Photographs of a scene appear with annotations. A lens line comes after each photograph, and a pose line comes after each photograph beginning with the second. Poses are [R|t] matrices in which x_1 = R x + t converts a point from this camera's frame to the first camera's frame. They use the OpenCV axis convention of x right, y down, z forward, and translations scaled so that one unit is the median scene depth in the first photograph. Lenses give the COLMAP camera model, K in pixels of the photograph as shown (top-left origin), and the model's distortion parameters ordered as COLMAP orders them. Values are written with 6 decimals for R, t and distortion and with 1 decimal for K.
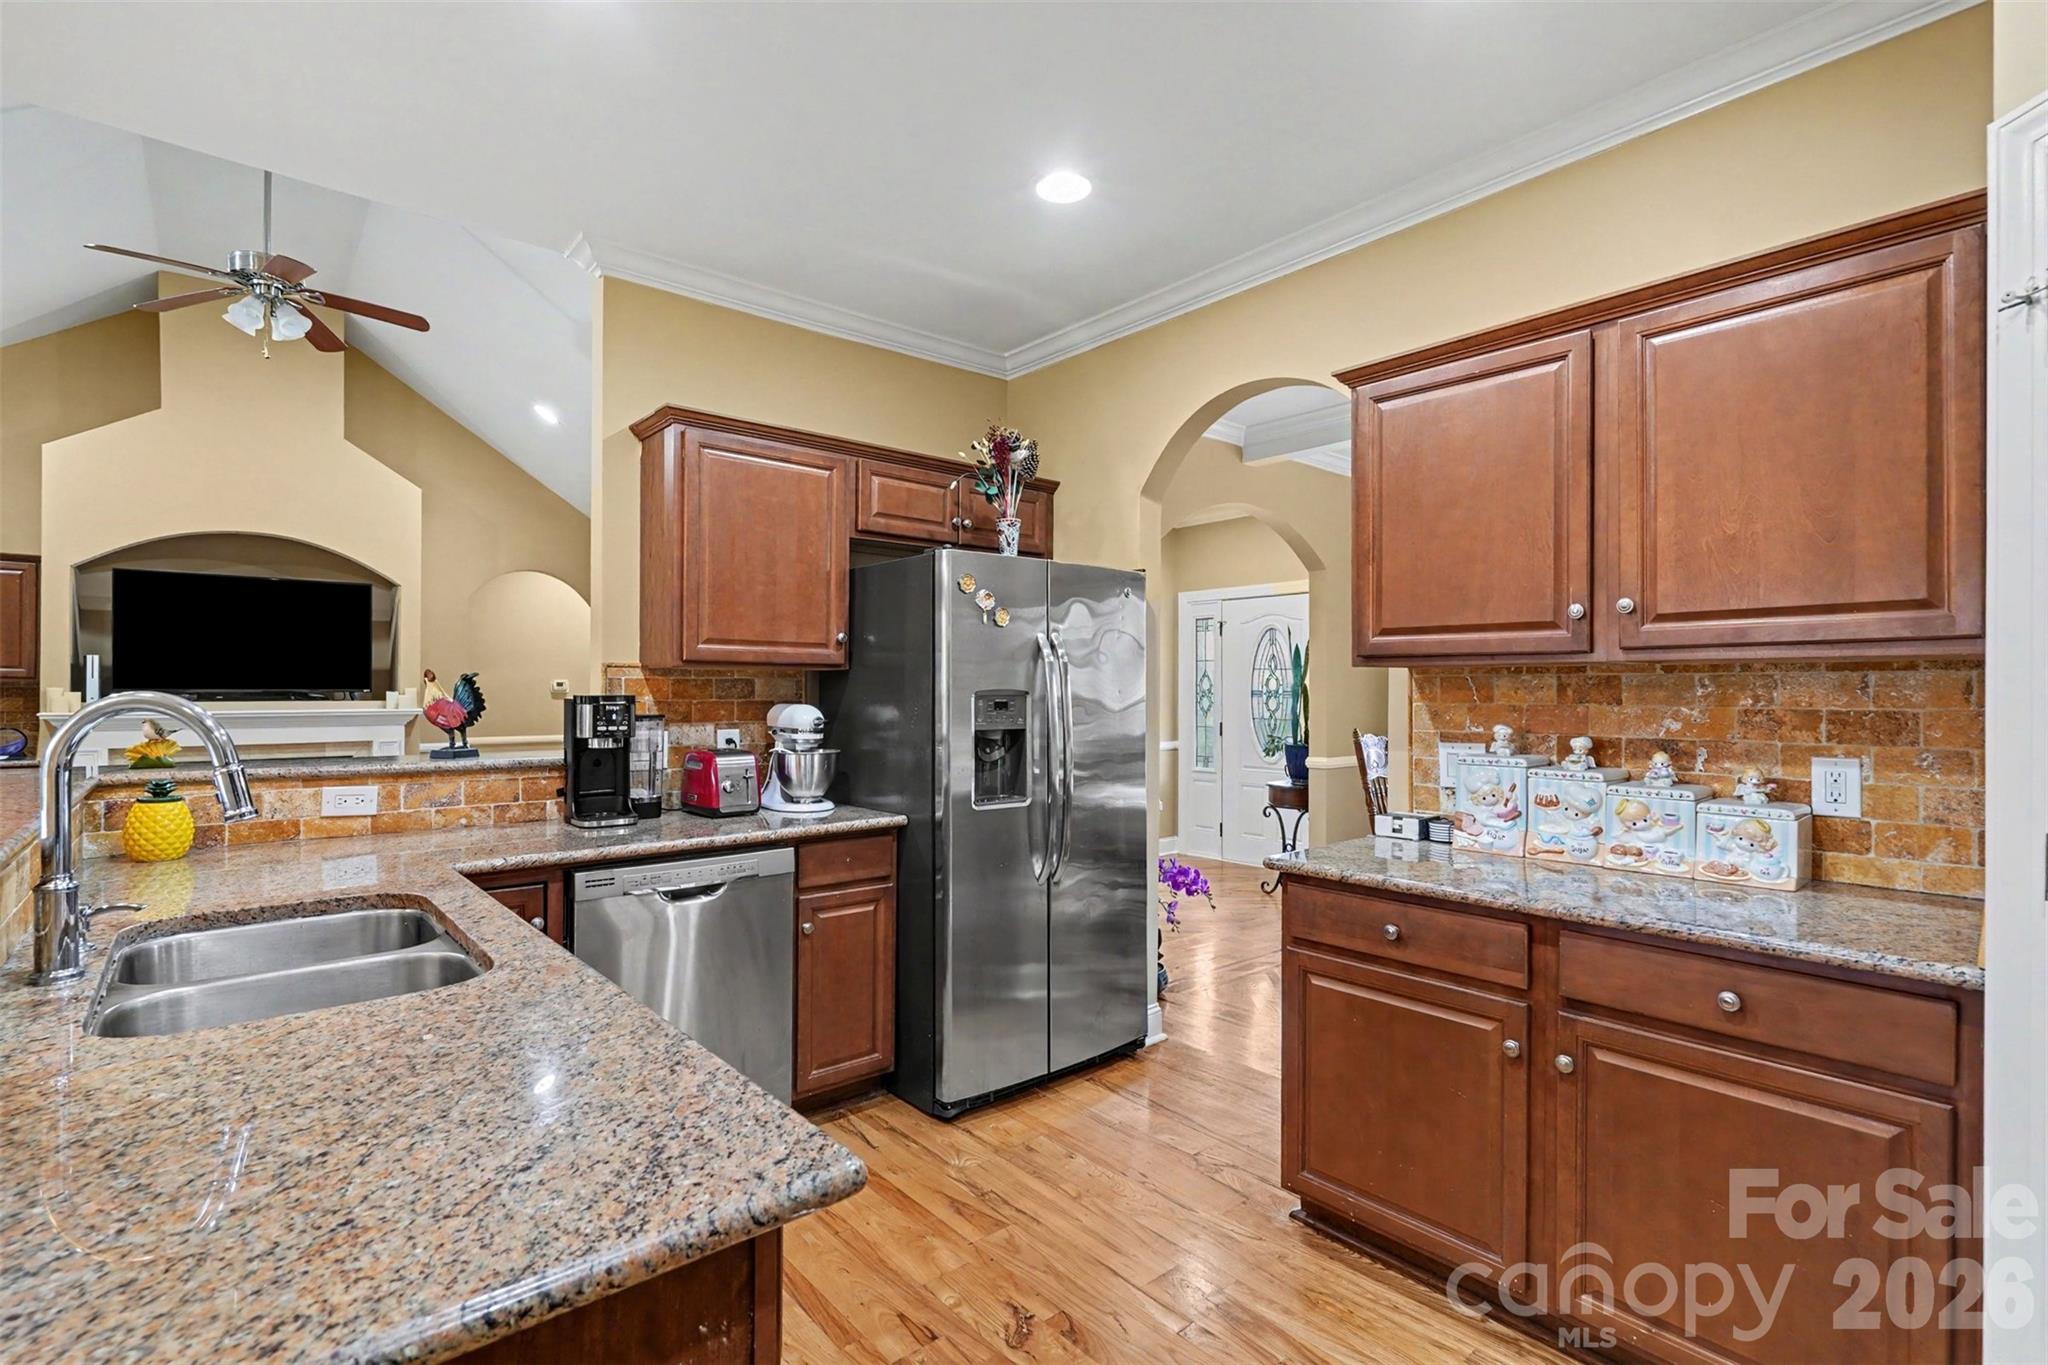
lens RADIAL K [[933.3, 0, 1010.5], [0, 933.3, 678.9], [0, 0, 1]] dist [-0.003390, 0.002049]
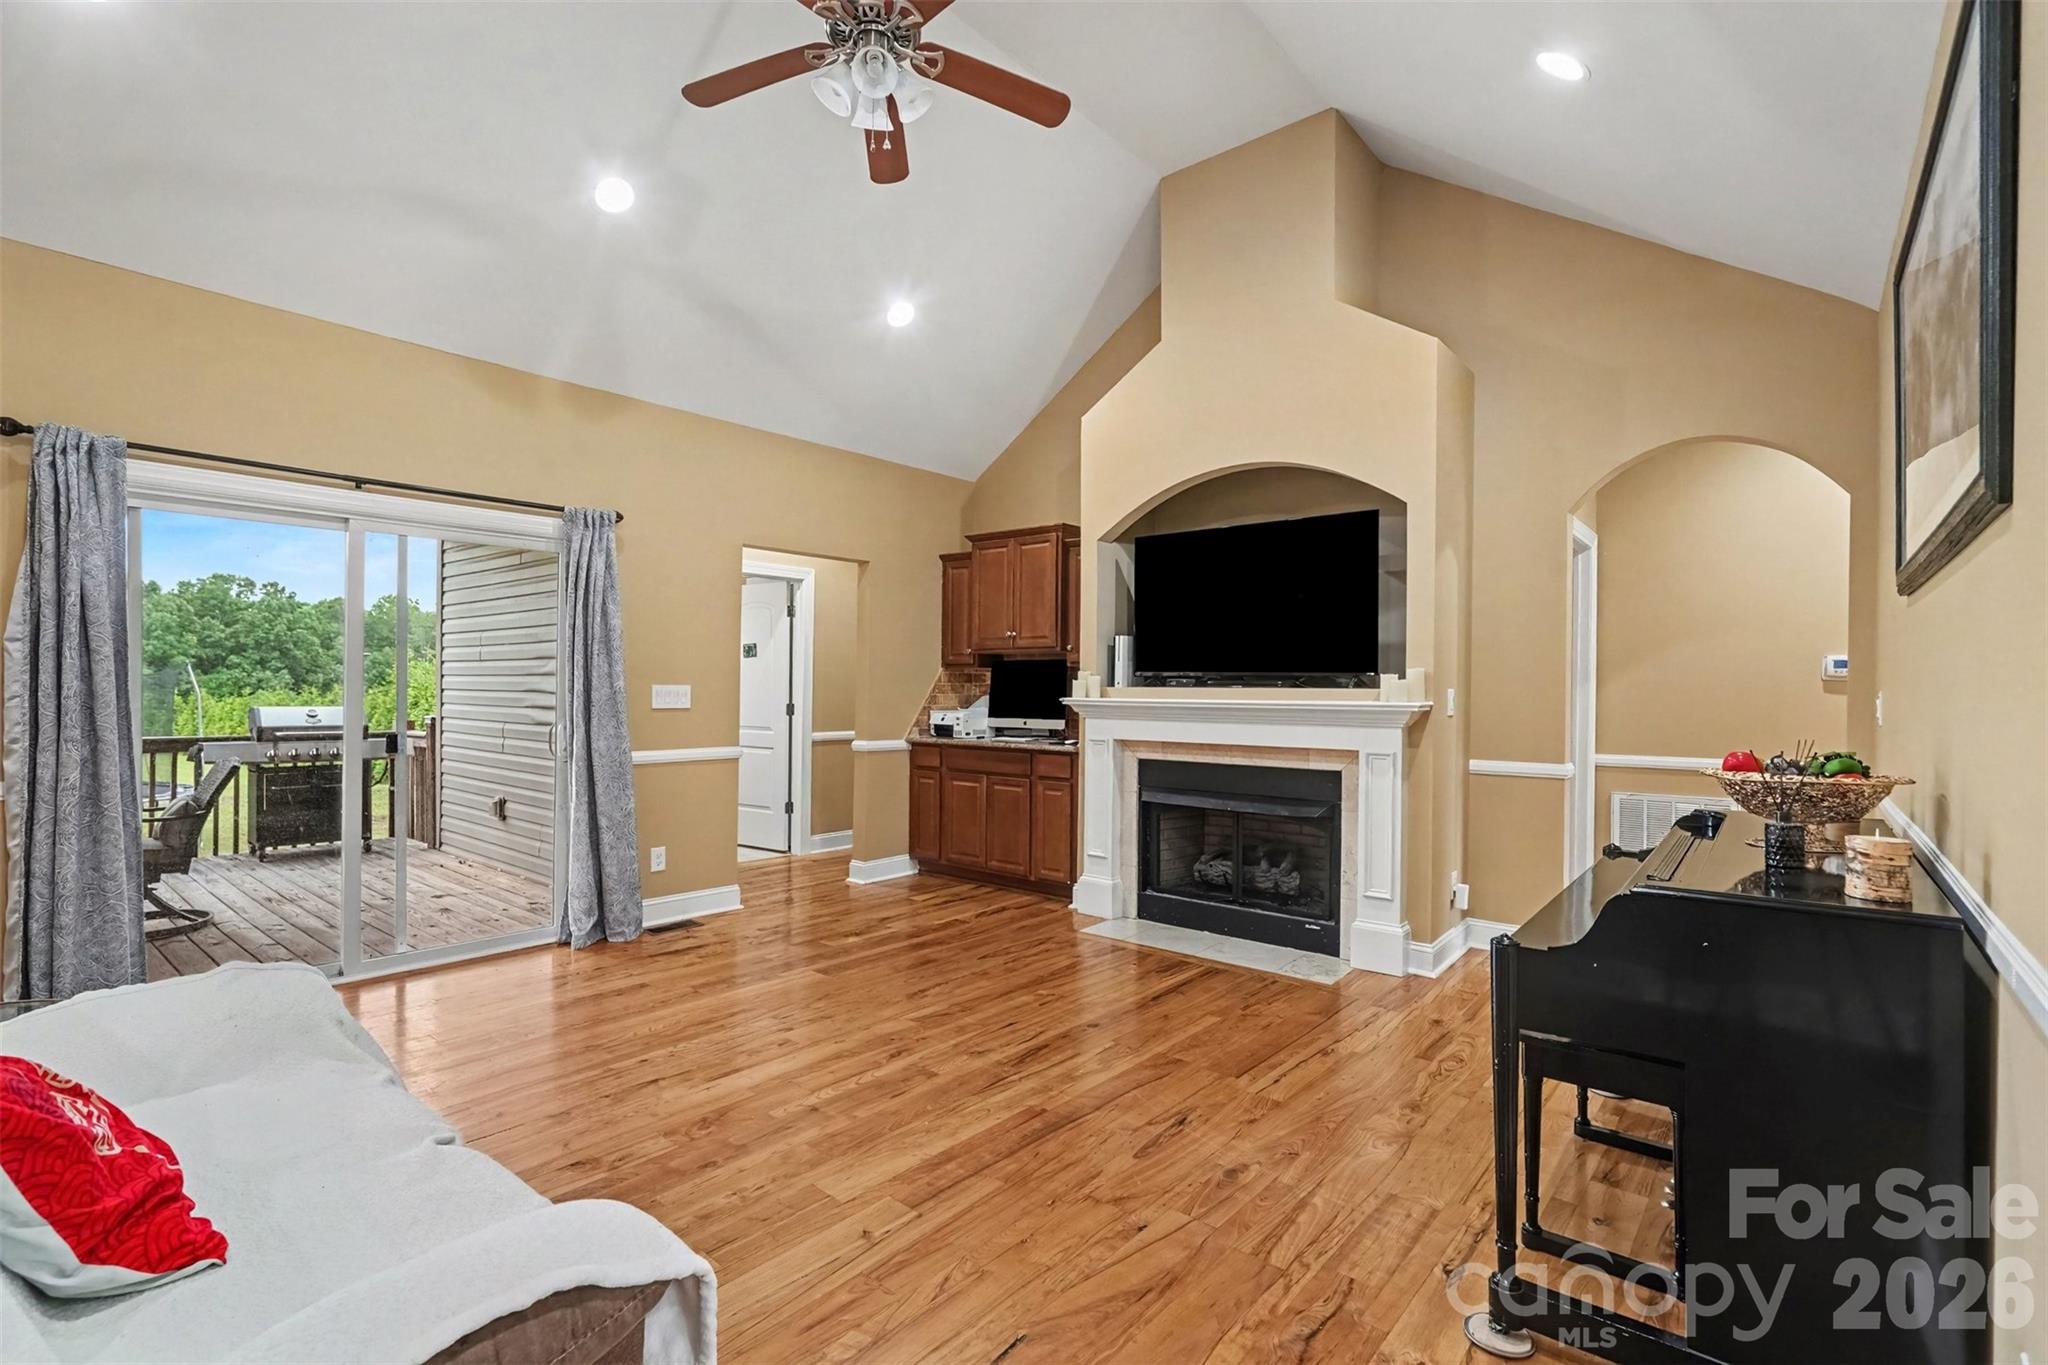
lens RADIAL K [[933.3, 0, 1021.6], [0, 933.3, 685.9], [0, 0, 1]] dist [-0.003390, 0.002049]
pose [[0.159813, 0.004176, -0.987138, -0.254915], [0.005239, 0.999973, 0.005078, 0.049556], [0.987133, -0.005983, 0.159787, 1.968418]]
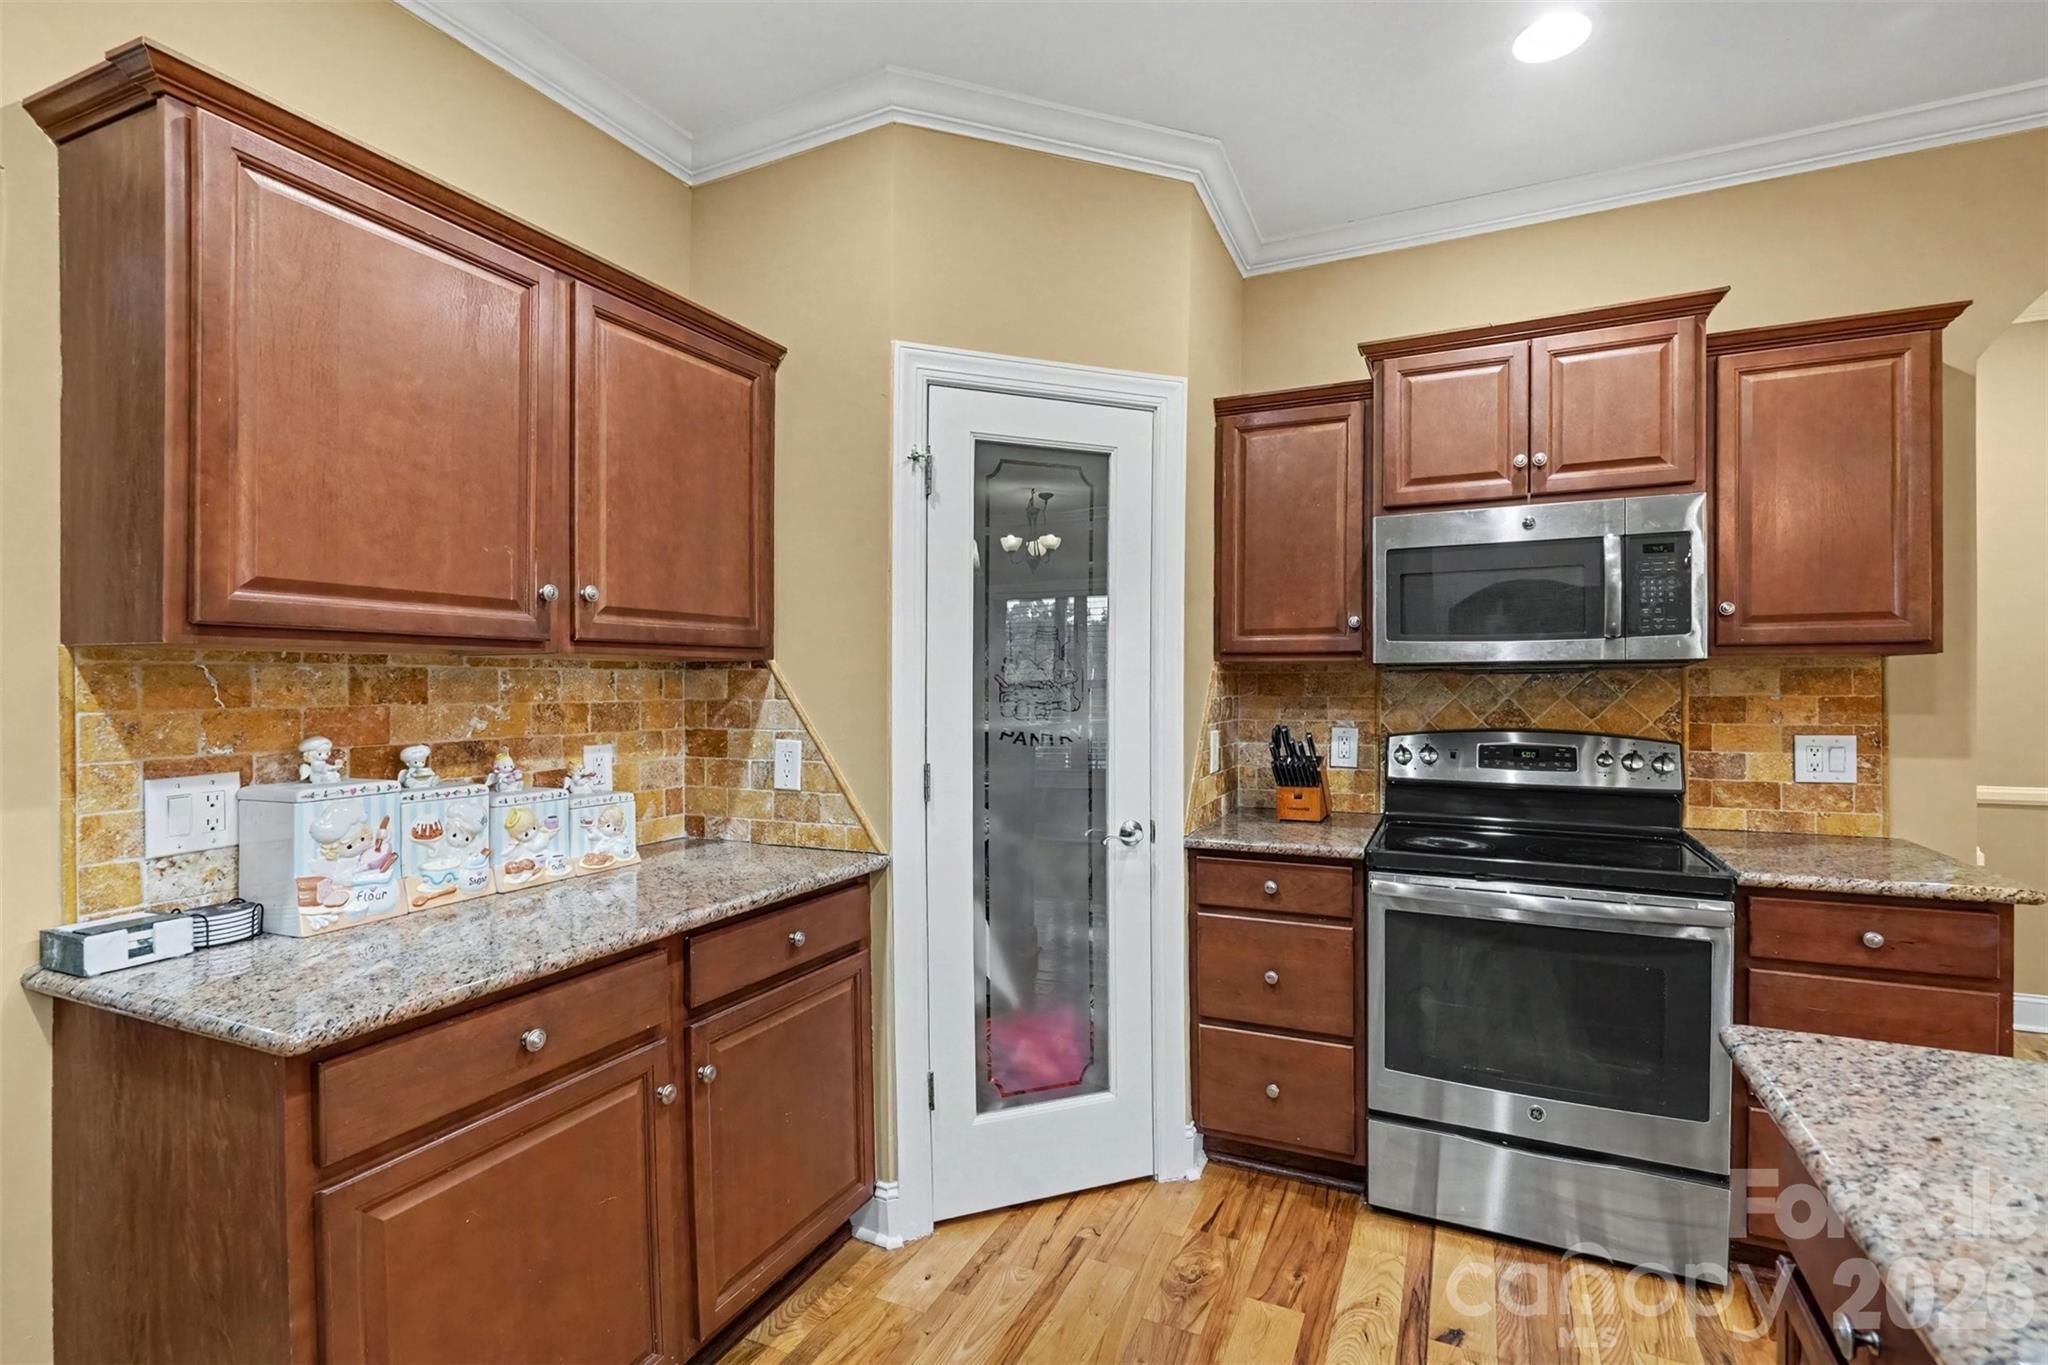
lens RADIAL K [[933.3, 0, 1063.2], [0, 933.3, 680.9], [0, 0, 1]] dist [-0.003390, 0.002049]
pose [[-0.430969, 0.004709, 0.902354, -0.329165], [-0.004281, 0.999964, -0.007263, 0.010940], [-0.902357, -0.006993, -0.430934, 0.833938]]
